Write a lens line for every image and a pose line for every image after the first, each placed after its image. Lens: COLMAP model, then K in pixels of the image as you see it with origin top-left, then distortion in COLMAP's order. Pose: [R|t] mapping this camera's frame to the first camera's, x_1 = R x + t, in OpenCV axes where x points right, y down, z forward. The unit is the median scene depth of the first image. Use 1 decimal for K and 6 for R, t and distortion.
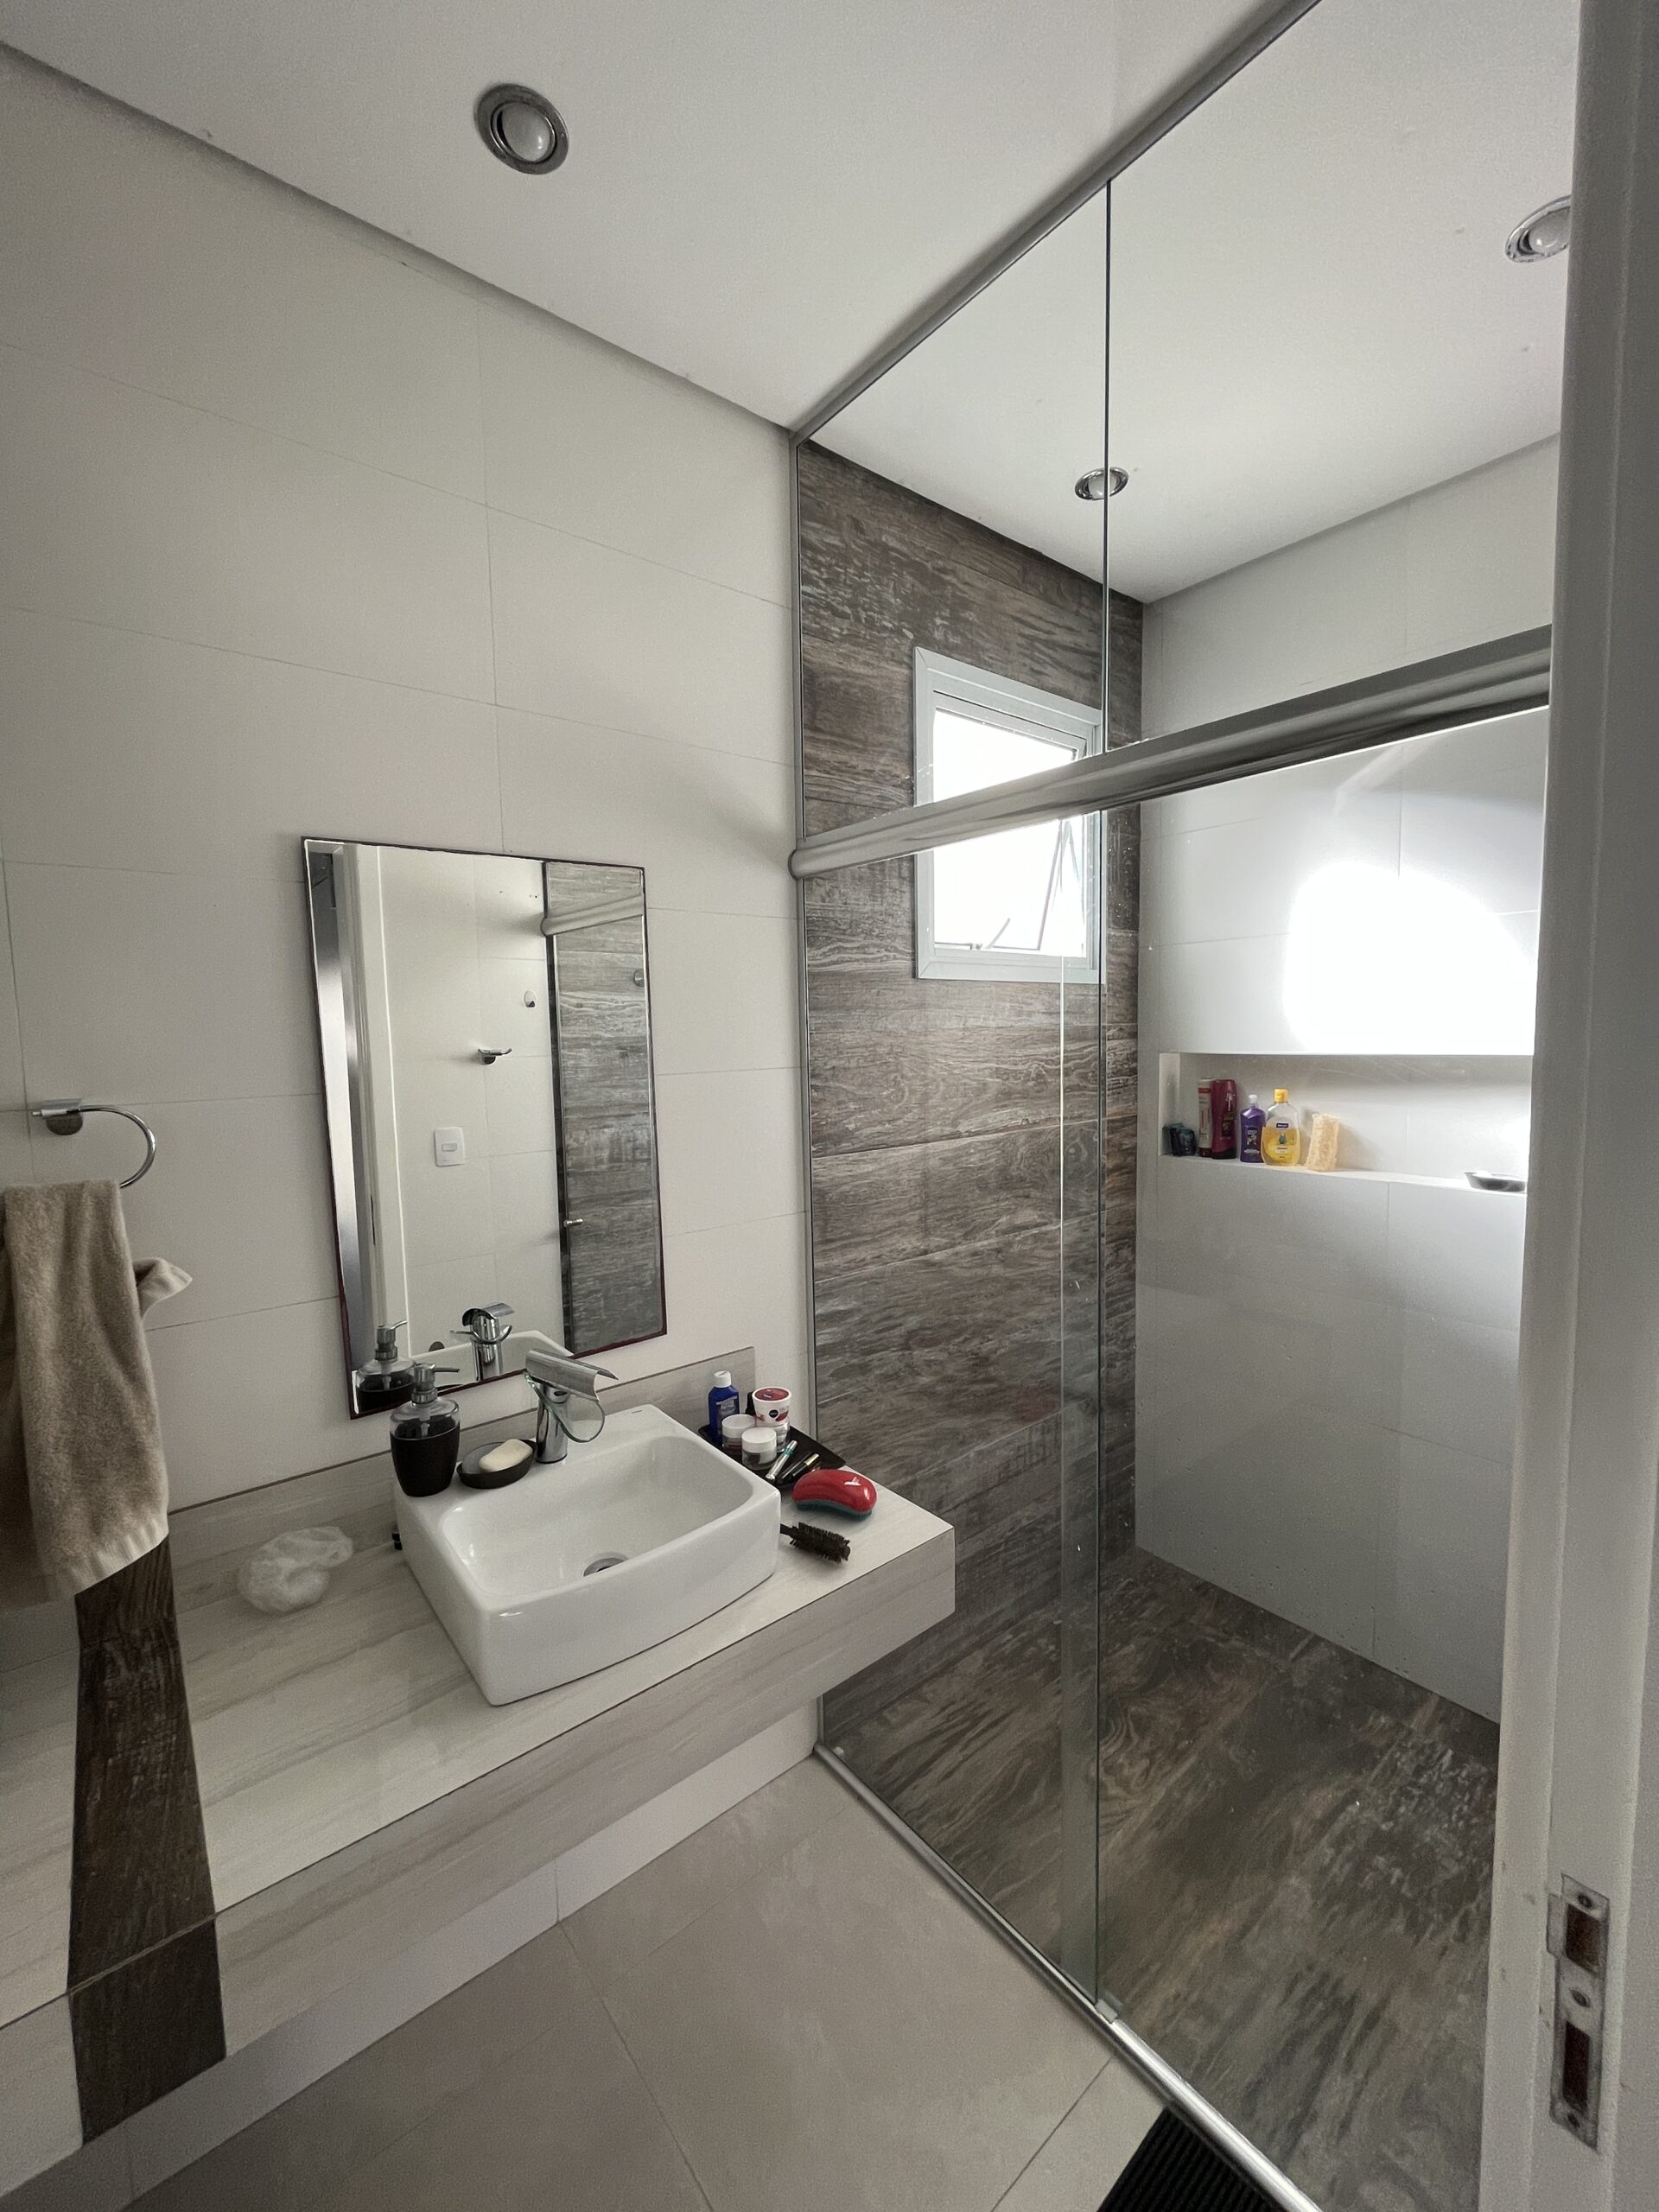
lens RADIAL K [[897.2, 0, 827.1], [0, 897.2, 1101.7], [0, 0, 1]] dist [-0.002342, -0.000771]
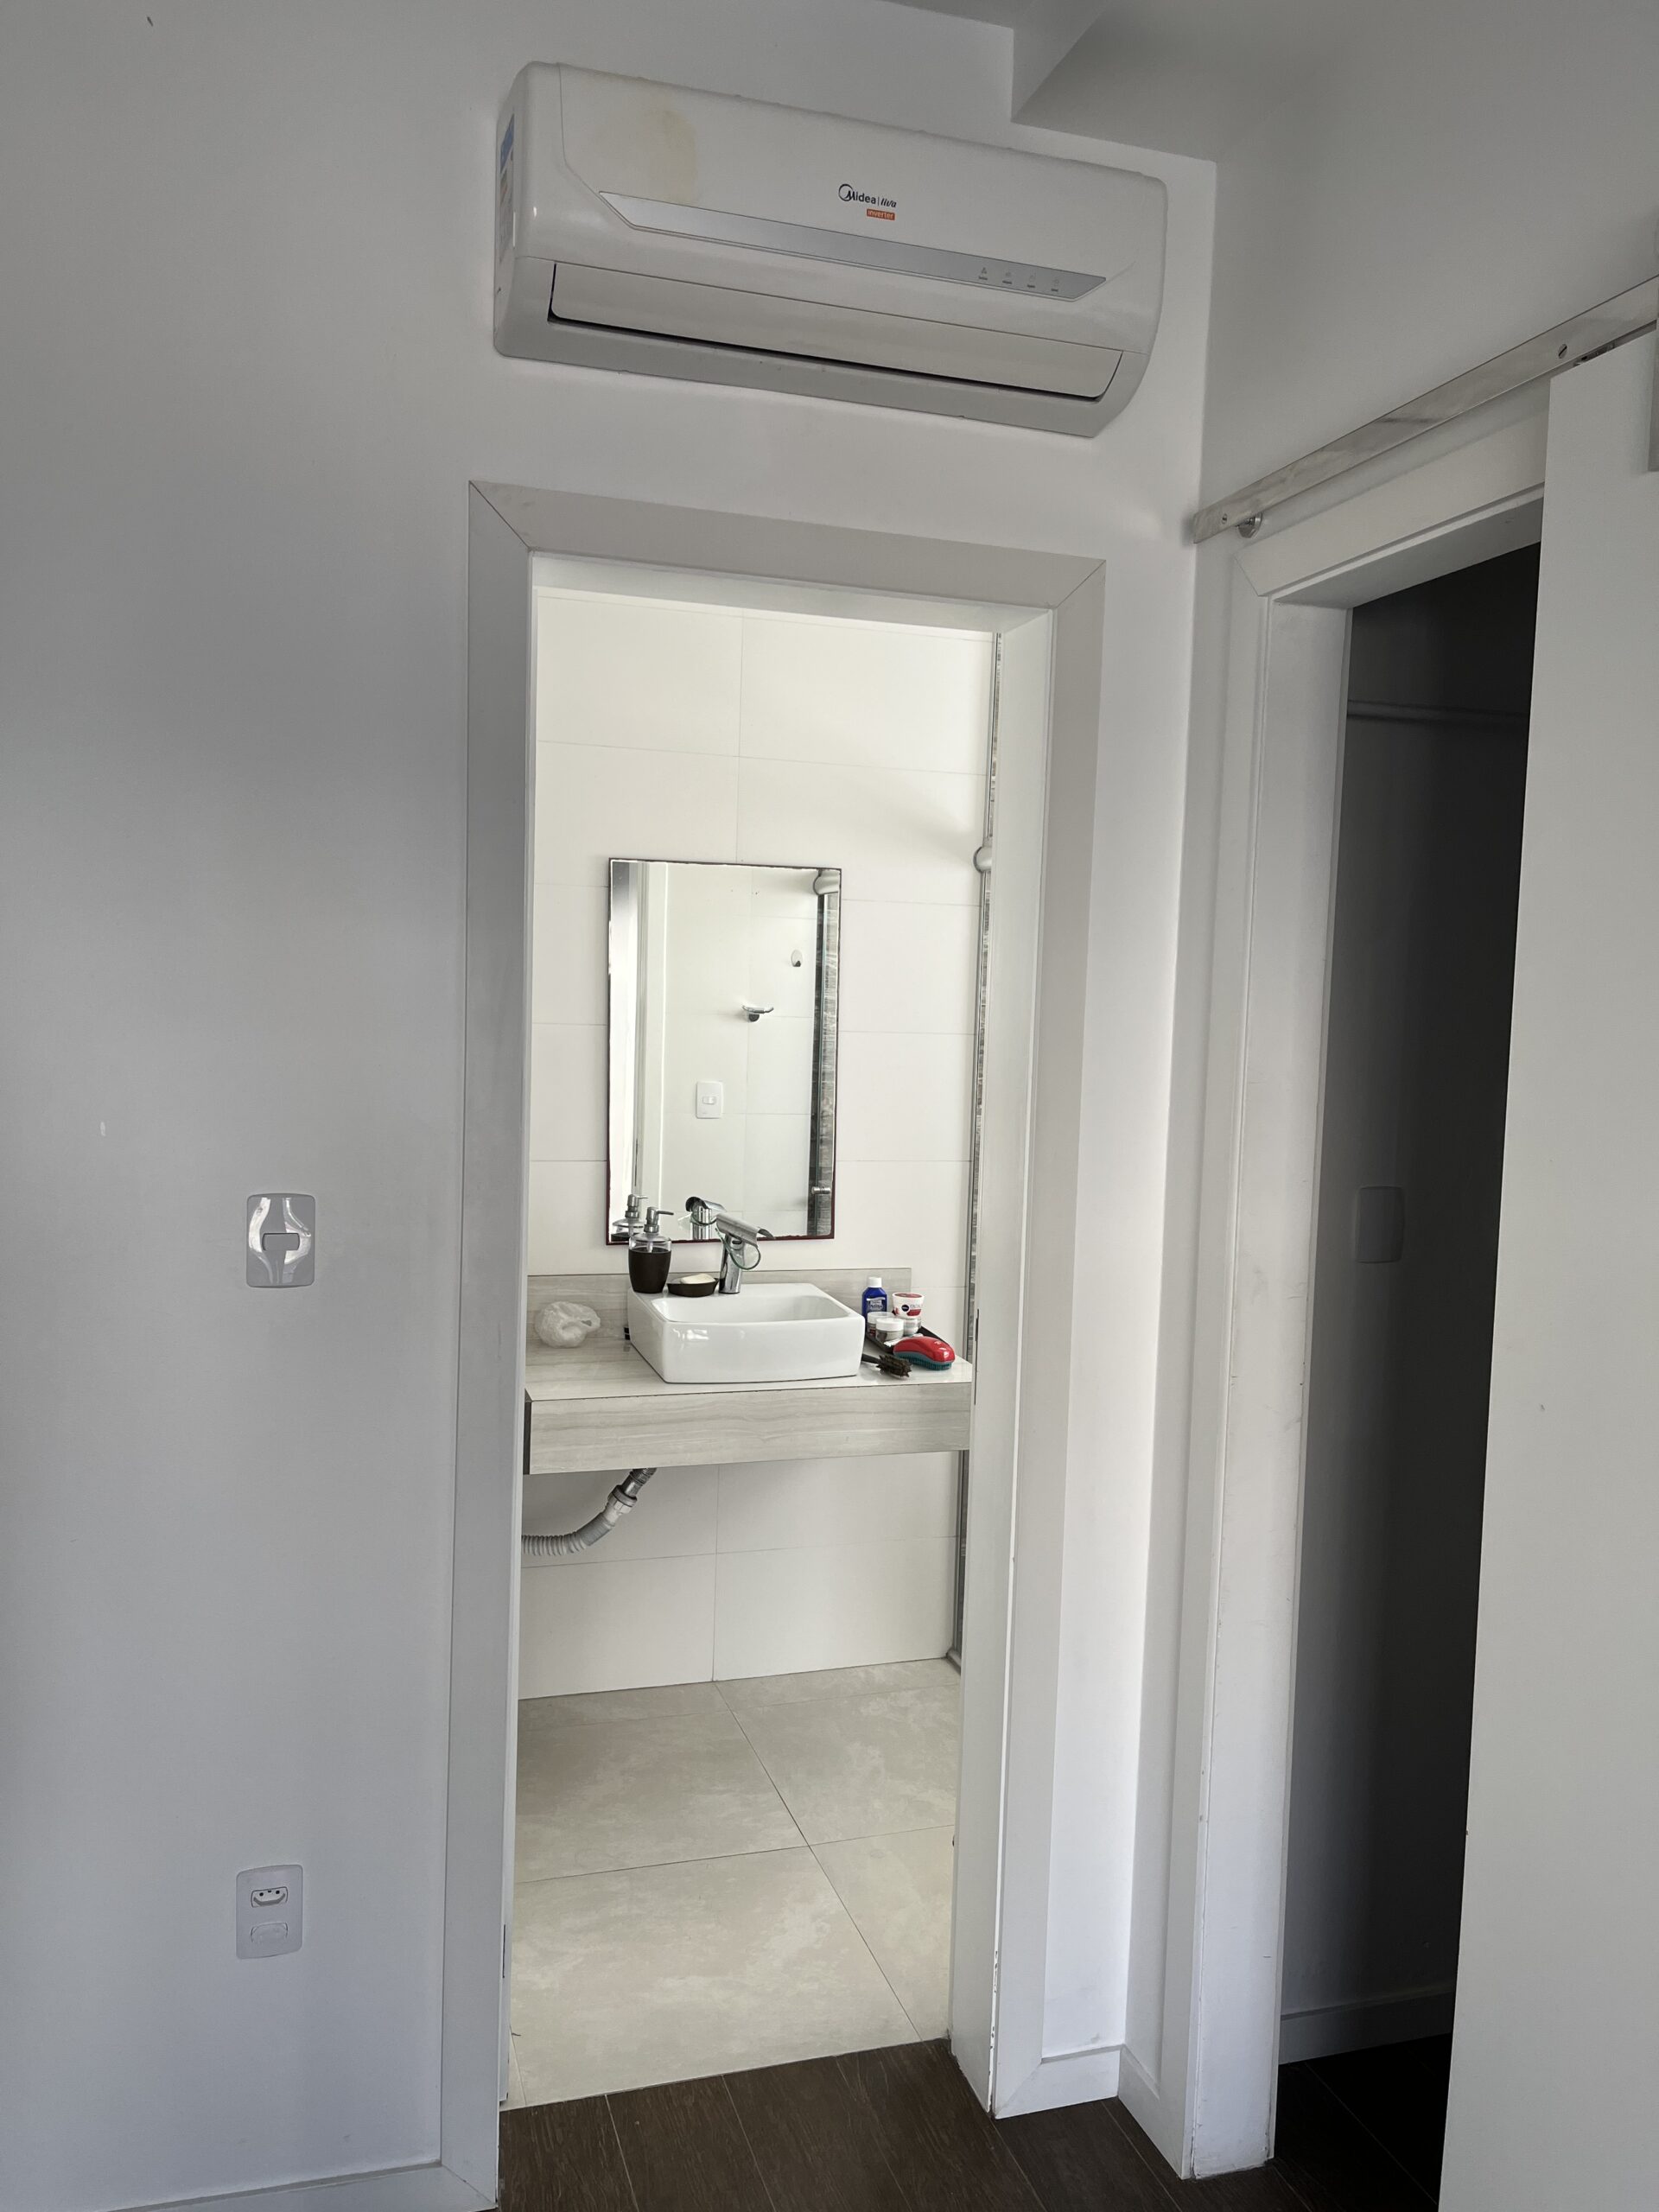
lens RADIAL K [[1692.3, 0, 829.3], [0, 1692.3, 1107.1], [0, 0, 1]] dist [-0.003109, -0.000317]
pose [[0.927465, 0.077879, -0.365710, 0.650717], [-0.084491, 0.996422, -0.002086, 0.081459], [0.364239, 0.032834, 0.930727, -1.178805]]
